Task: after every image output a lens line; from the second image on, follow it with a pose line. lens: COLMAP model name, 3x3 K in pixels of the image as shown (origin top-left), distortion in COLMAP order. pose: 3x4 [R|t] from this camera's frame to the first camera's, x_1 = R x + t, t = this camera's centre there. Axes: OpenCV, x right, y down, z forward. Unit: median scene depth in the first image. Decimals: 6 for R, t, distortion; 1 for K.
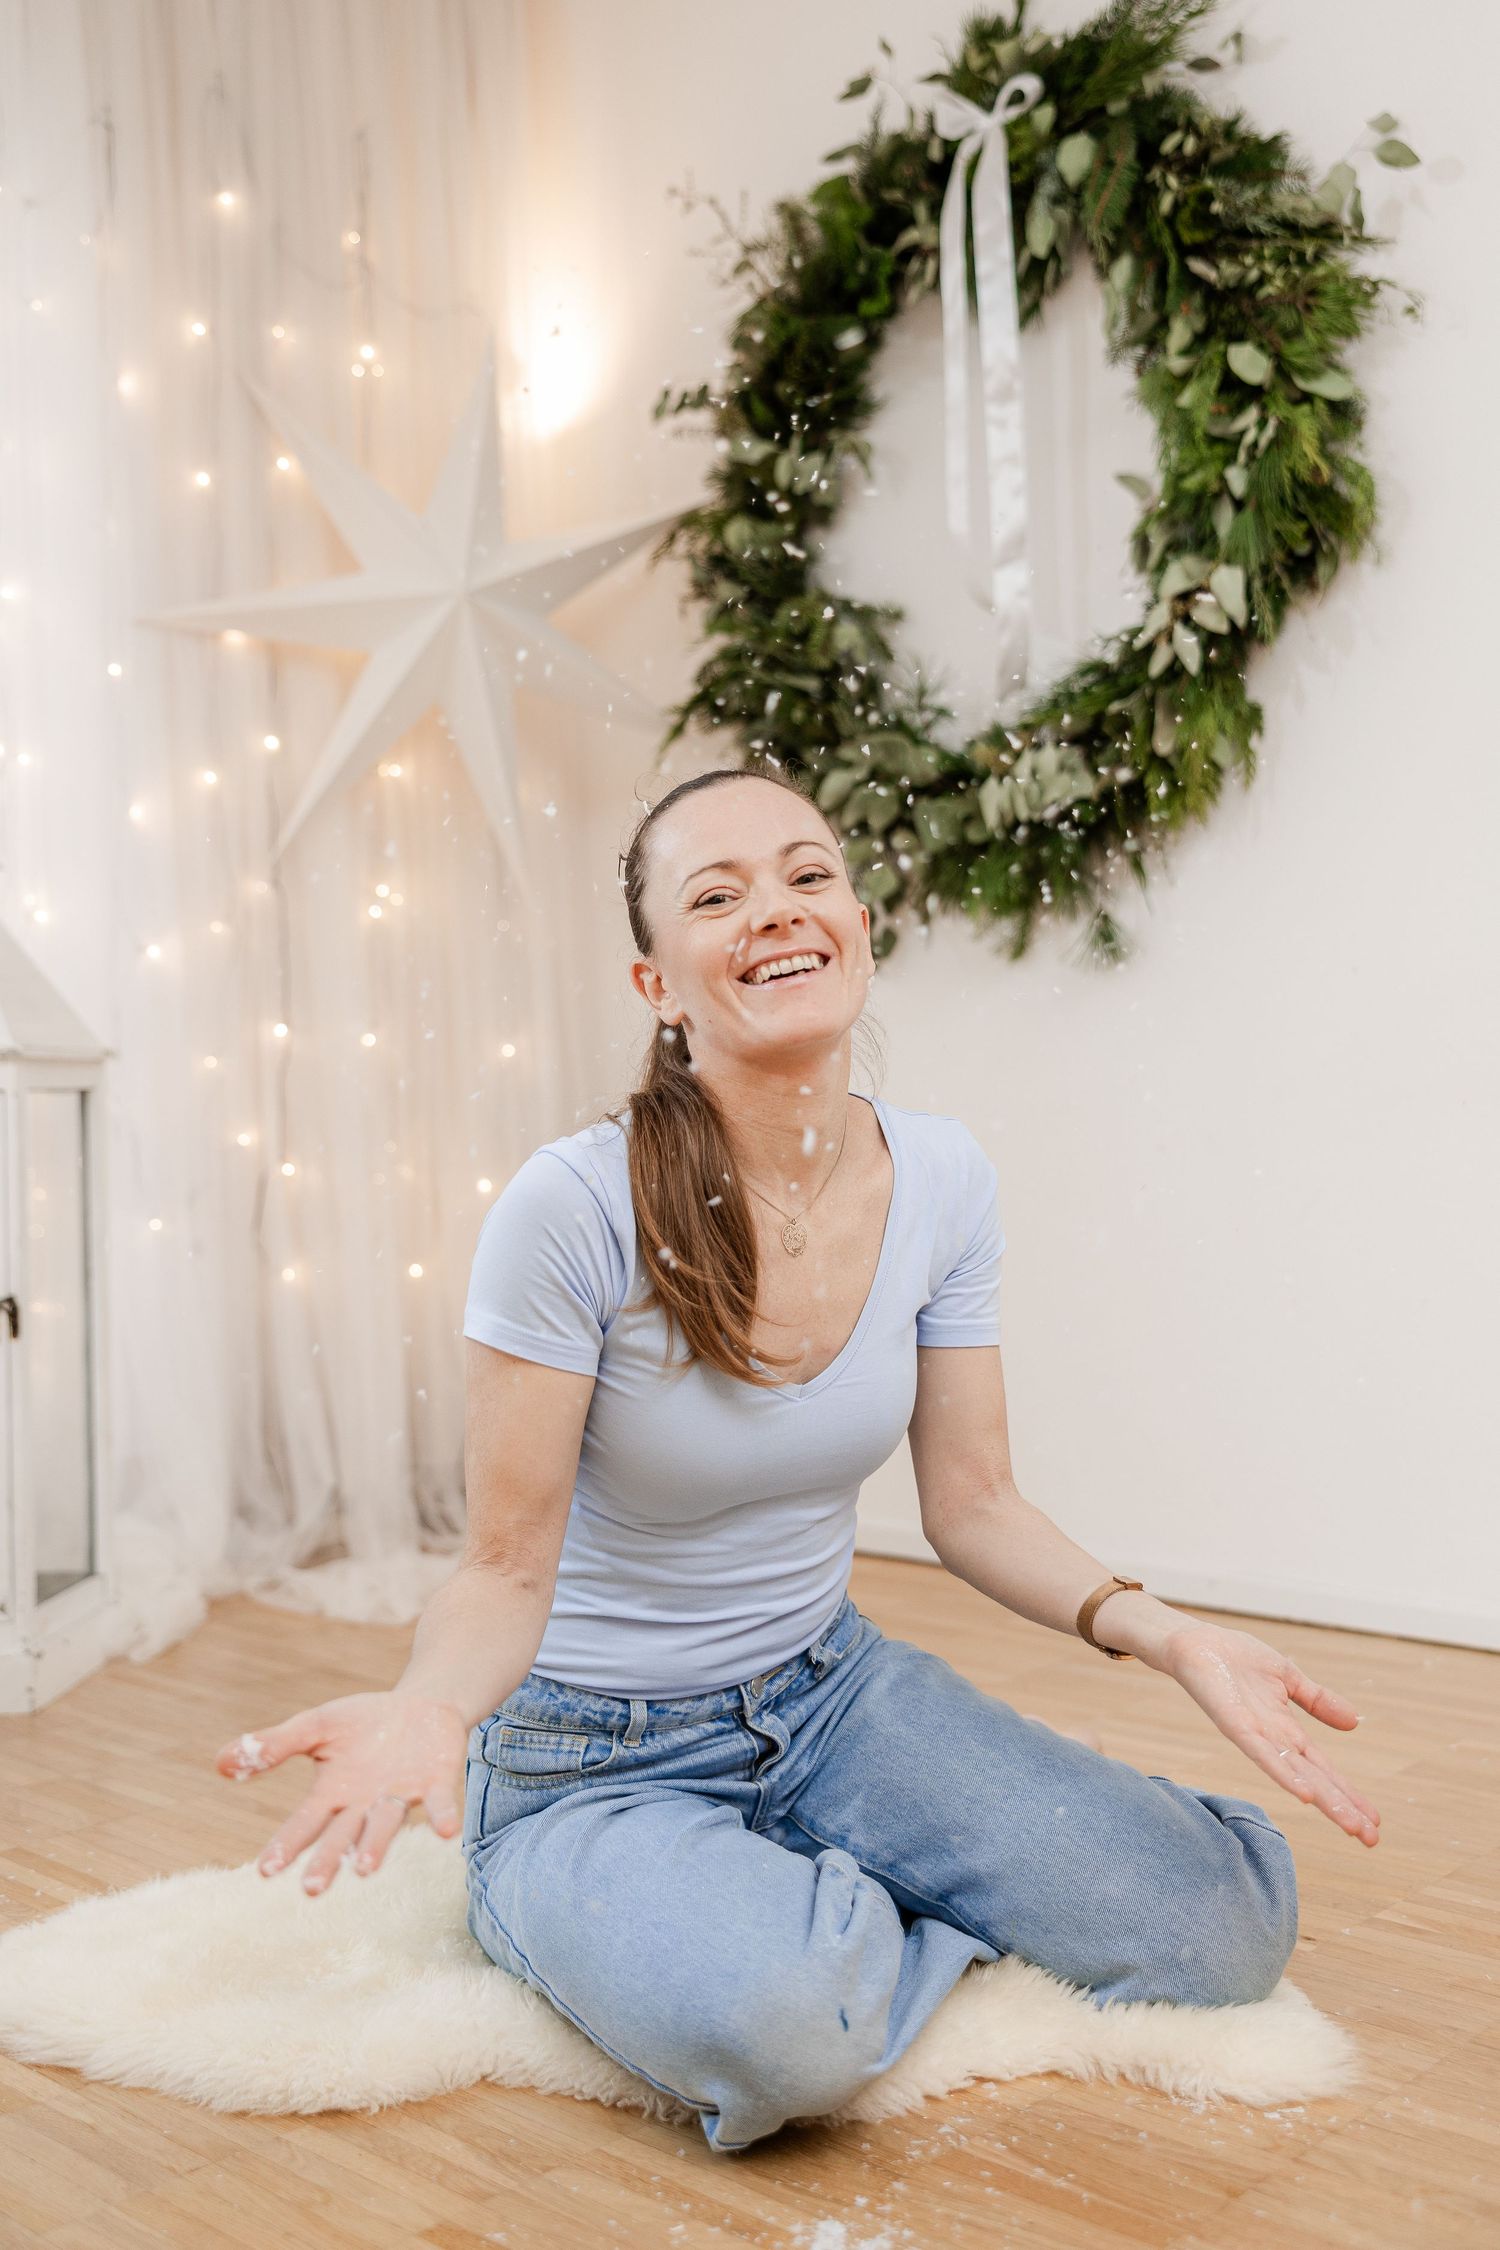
lens RADIAL K [[2384.4, 0, 778.2], [0, 2384.4, 1060.6], [0, 0, 1]] dist [0.010385, 0.000000]
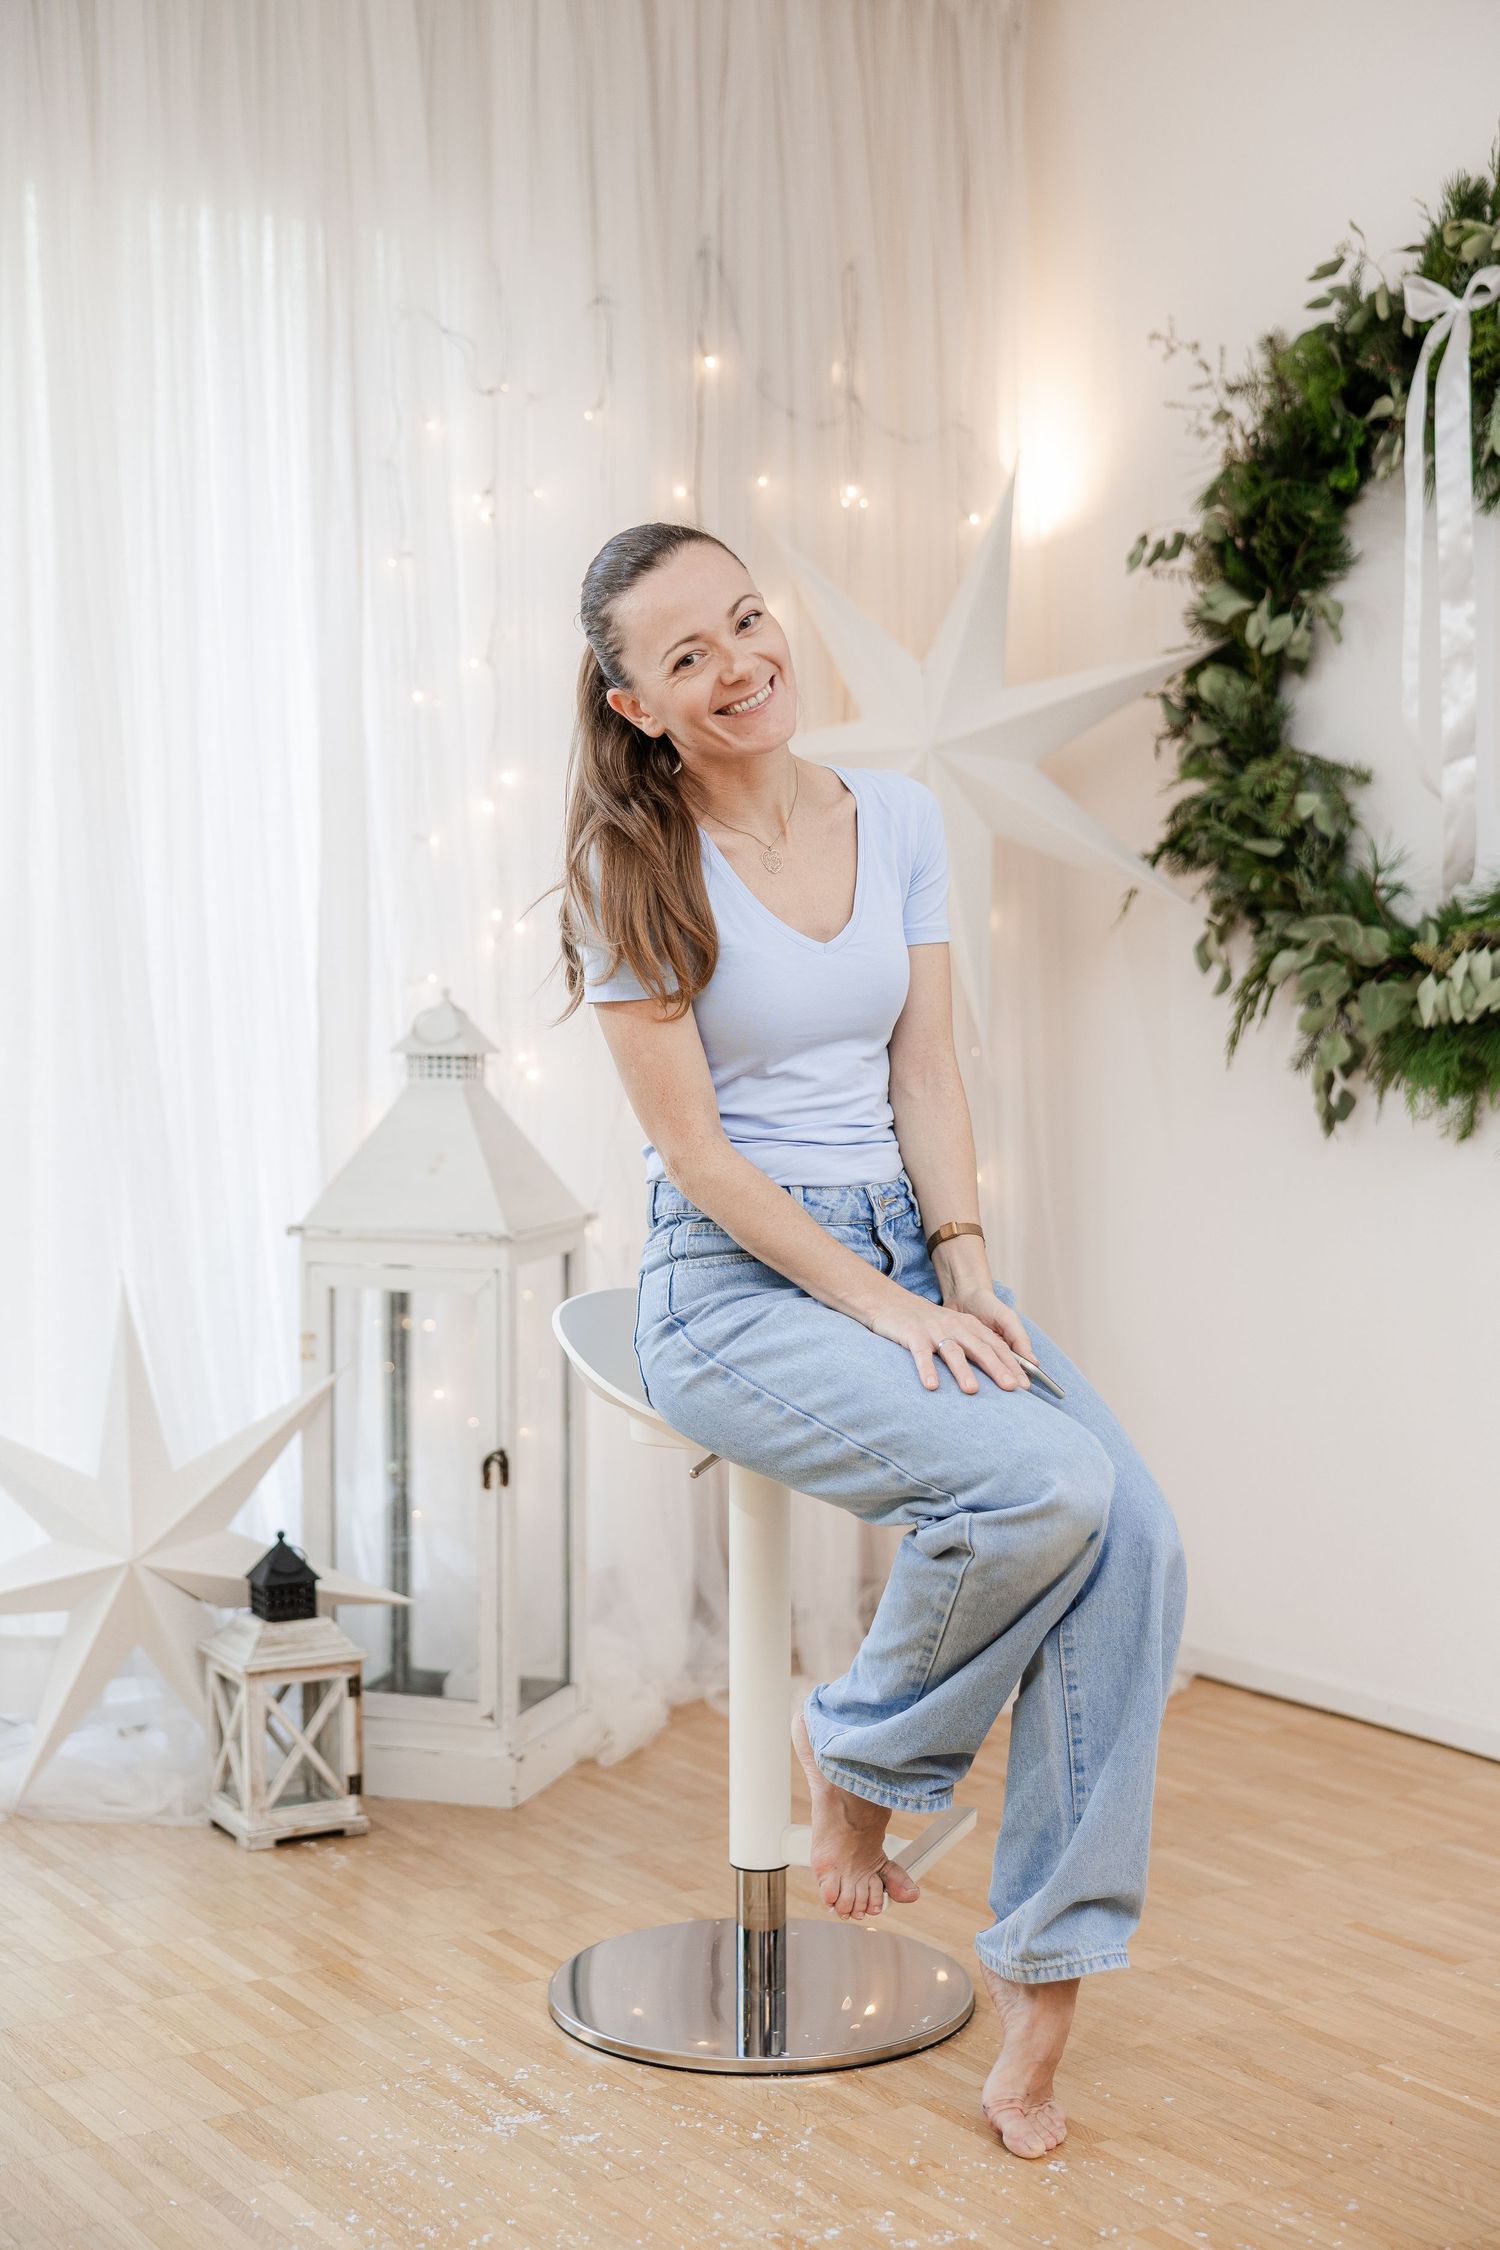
lens RADIAL K [[3159.2, 0, 752.7], [0, 3159.2, 1127.0], [0, 0, 1]] dist [0.003193, 0.000000]
pose [[0.973214, 0.036438, -0.226995, 0.111798], [-0.019867, 0.996996, 0.074863, -0.142976], [0.229041, -0.068348, 0.971014, -0.361551]]
